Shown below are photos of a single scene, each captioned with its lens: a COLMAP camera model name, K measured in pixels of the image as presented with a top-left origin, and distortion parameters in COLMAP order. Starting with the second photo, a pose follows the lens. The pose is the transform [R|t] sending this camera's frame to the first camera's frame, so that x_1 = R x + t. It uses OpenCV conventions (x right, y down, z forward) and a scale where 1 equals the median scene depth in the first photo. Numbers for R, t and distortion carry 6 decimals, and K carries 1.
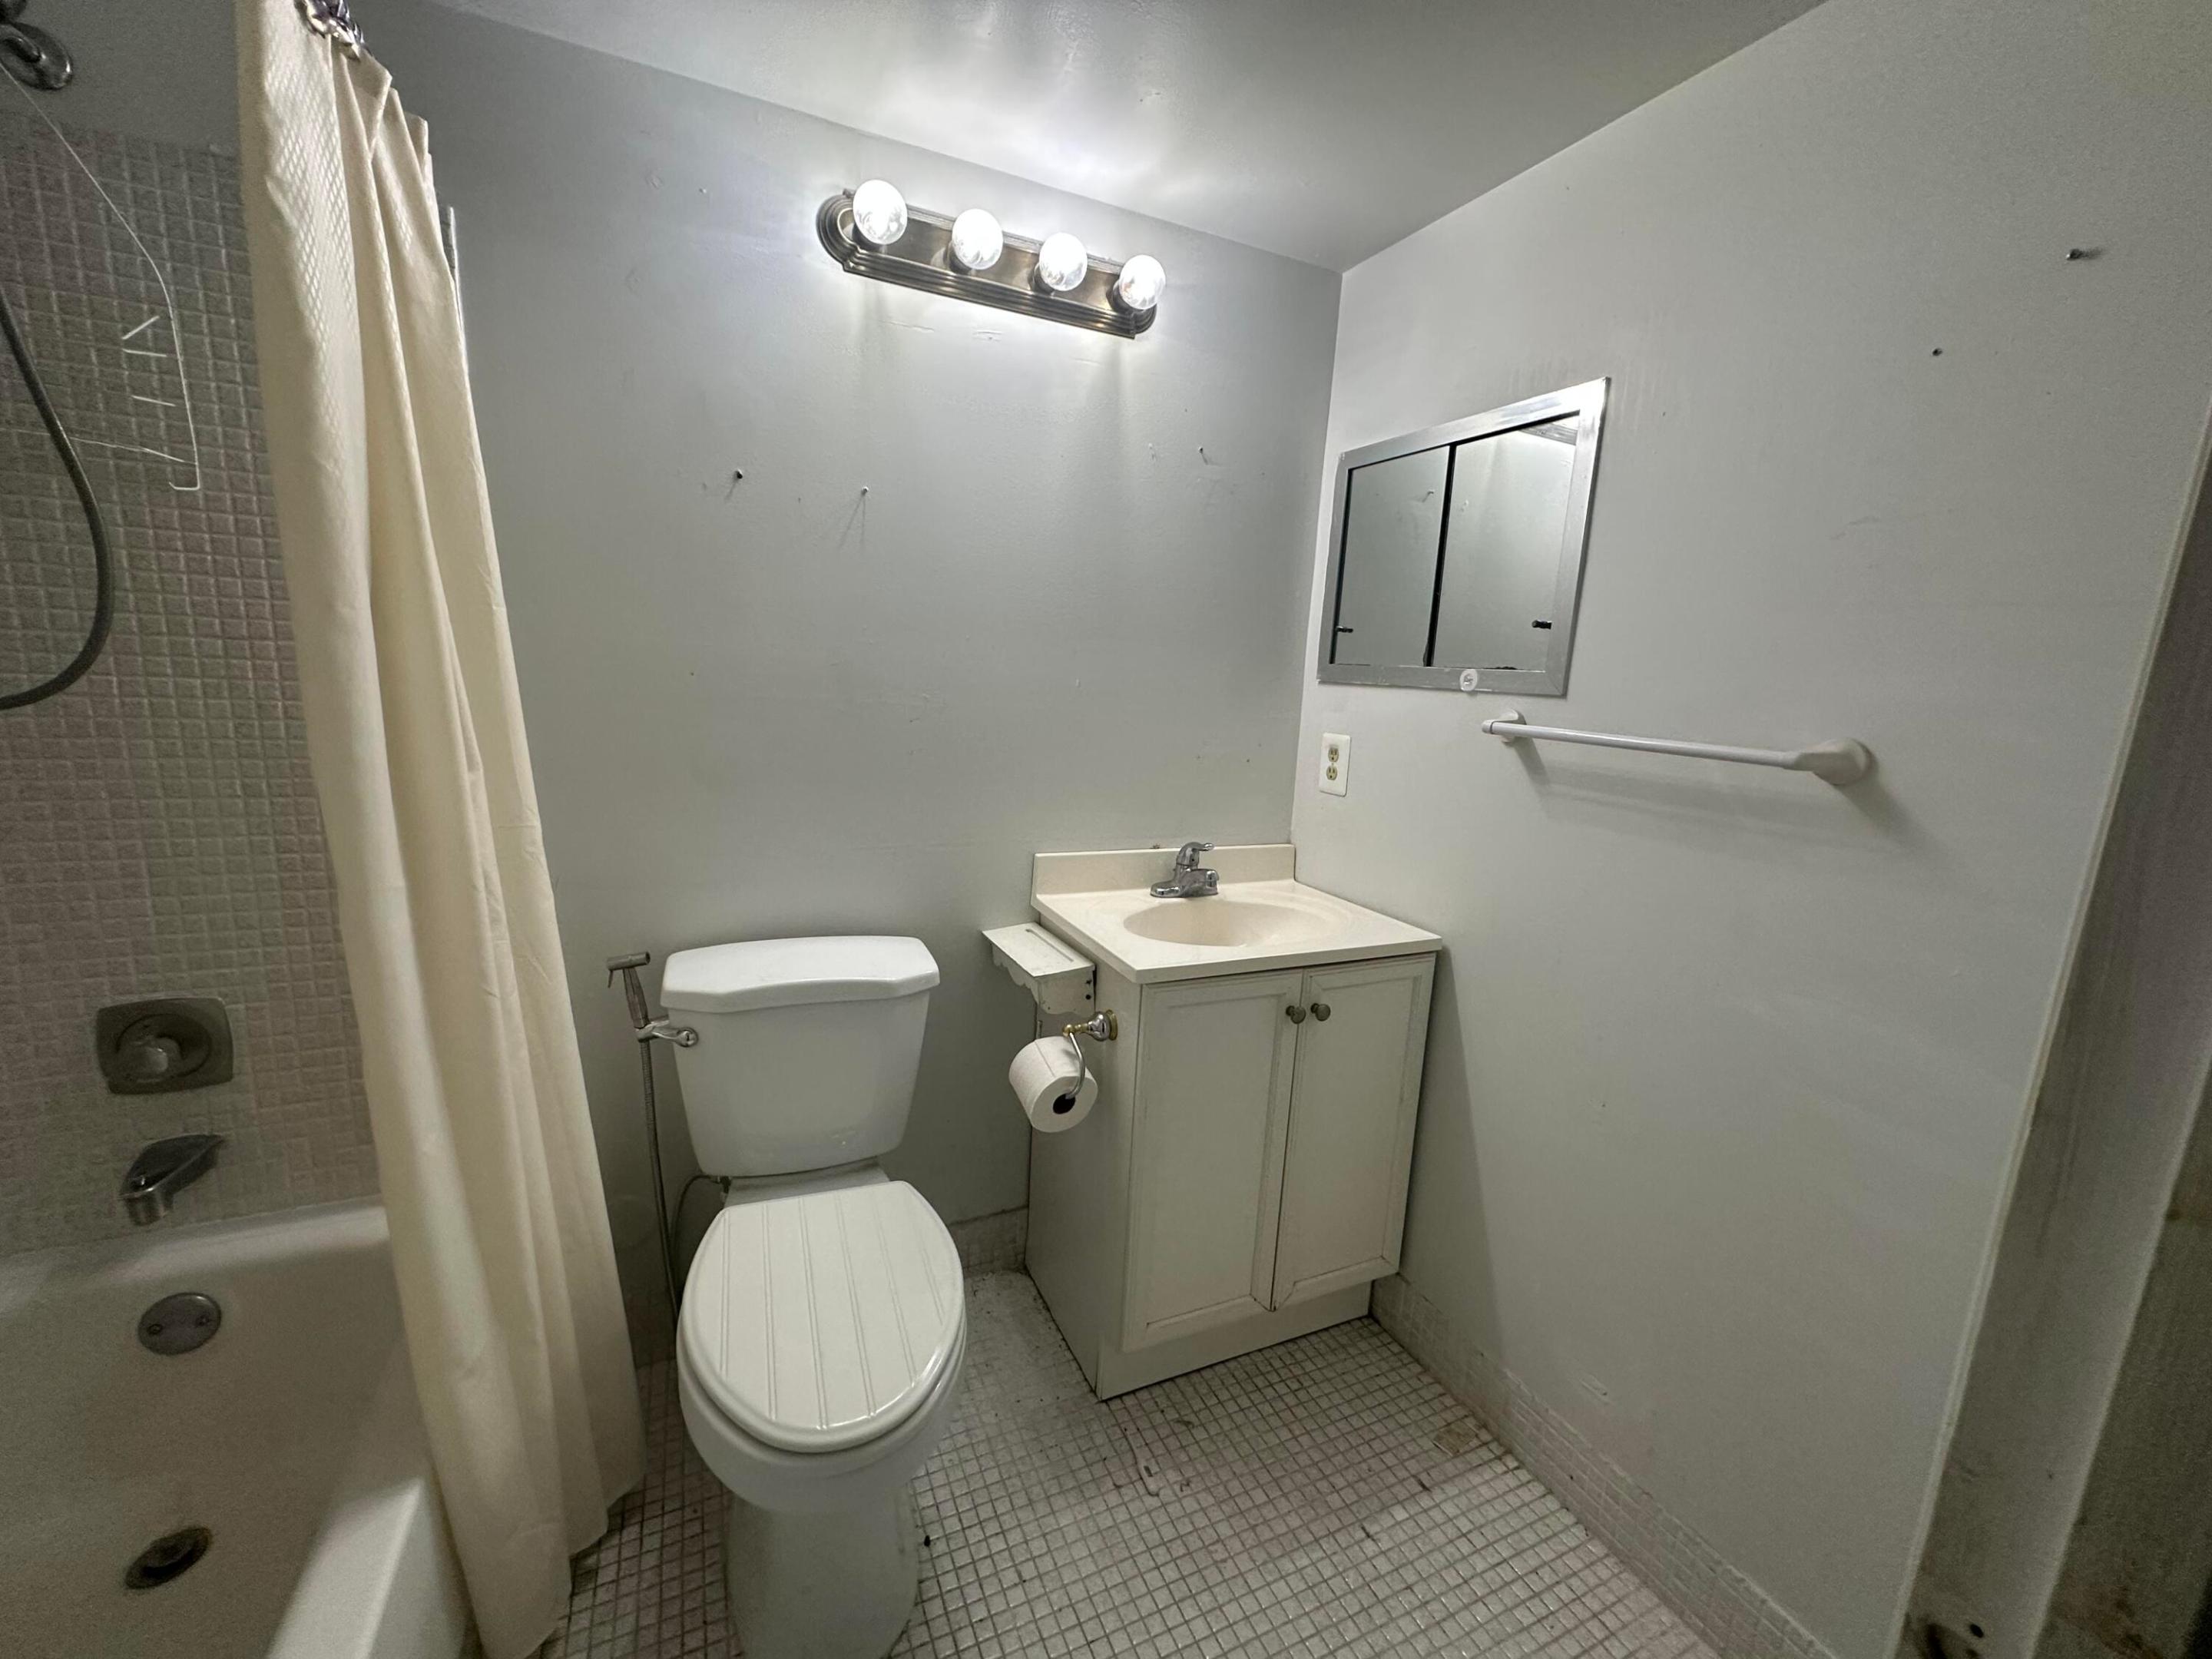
lens RADIAL K [[883.7, 0, 1106.0], [0, 883.7, 829.5], [0, 0, 1]] dist [-0.000559, -0.000516]
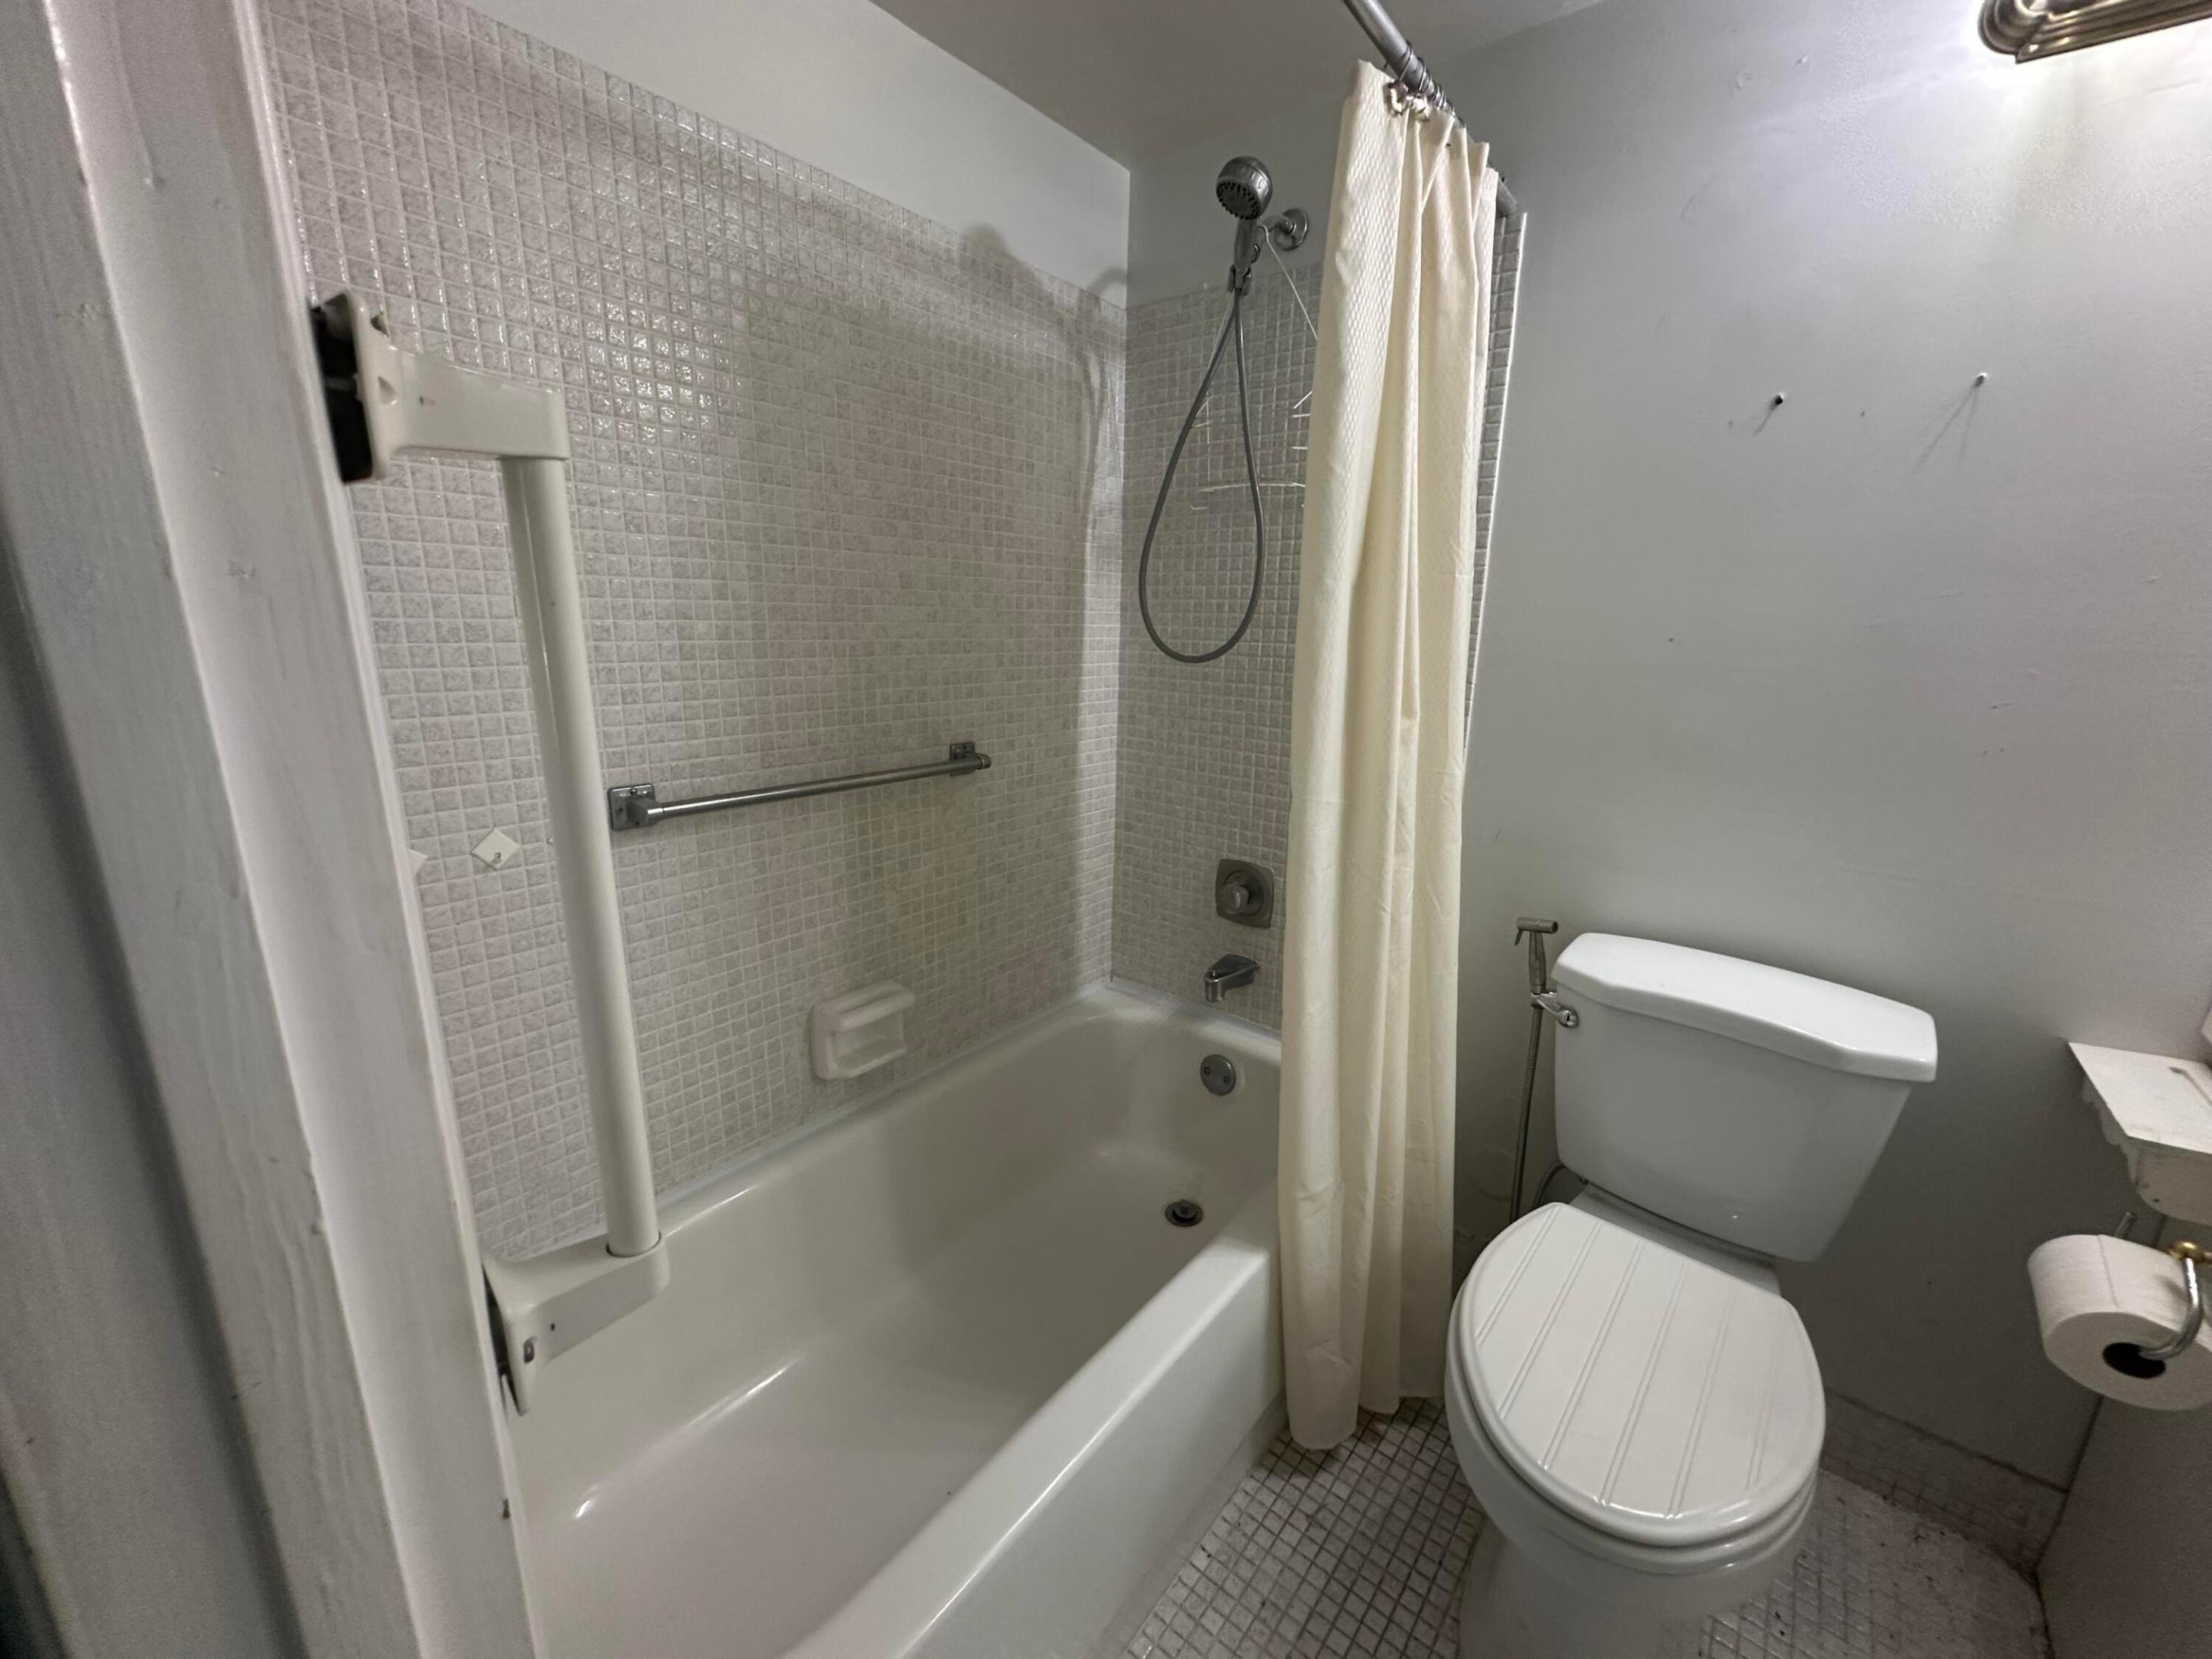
lens RADIAL K [[883.7, 0, 1106.0], [0, 883.7, 829.5], [0, 0, 1]] dist [-0.000559, -0.000516]
pose [[0.438588, 0.175704, -0.881345, 0.122920], [-0.165429, 0.979727, 0.112994, 0.009544], [0.883331, 0.096242, 0.458763, 0.095818]]
